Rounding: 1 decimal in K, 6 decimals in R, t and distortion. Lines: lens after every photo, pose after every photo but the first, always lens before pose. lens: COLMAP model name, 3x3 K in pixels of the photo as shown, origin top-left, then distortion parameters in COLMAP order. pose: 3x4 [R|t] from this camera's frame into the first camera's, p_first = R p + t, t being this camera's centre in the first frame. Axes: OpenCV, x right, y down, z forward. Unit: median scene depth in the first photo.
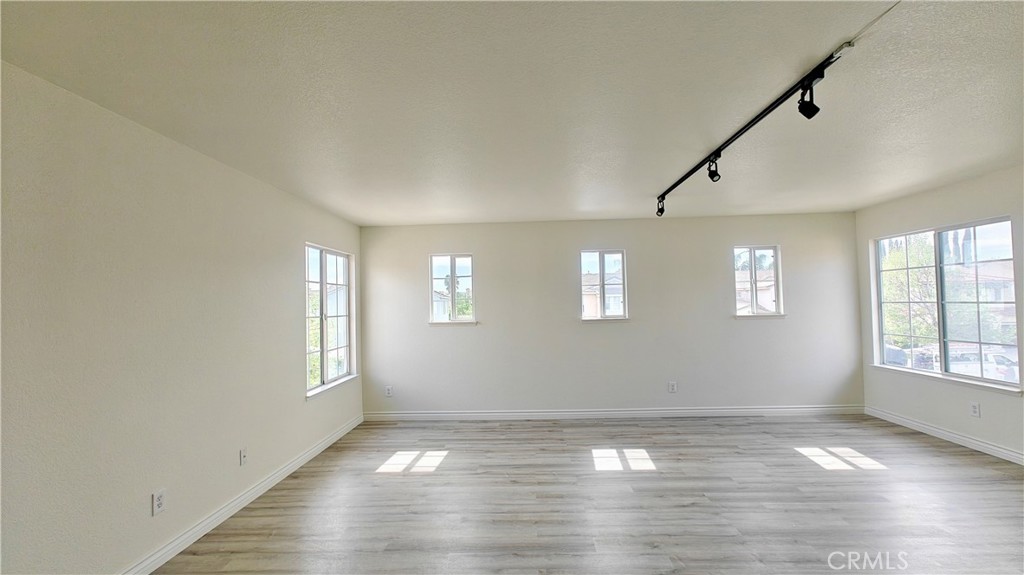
lens RADIAL K [[431.2, 0, 512.5], [0, 431.2, 291.1], [0, 0, 1]] dist [-0.012545, 0.016351]
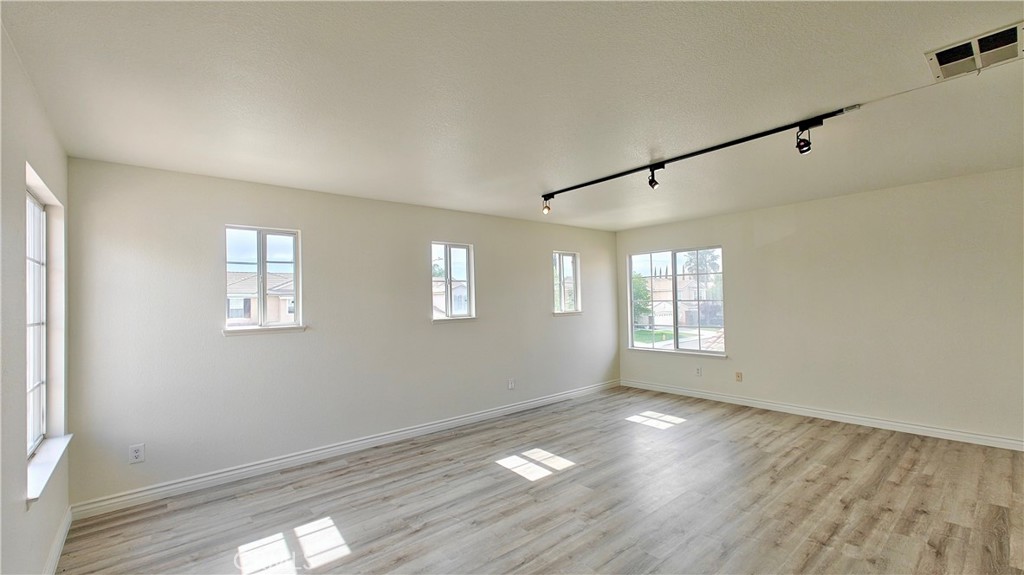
lens RADIAL K [[431.2, 0, 512.5], [0, 431.2, 291.1], [0, 0, 1]] dist [-0.012545, 0.016351]
pose [[0.736588, 0.020961, 0.676017, -0.353241], [-0.014726, 0.999780, -0.014955, 0.020859], [-0.676181, 0.001061, 0.736735, 0.269780]]
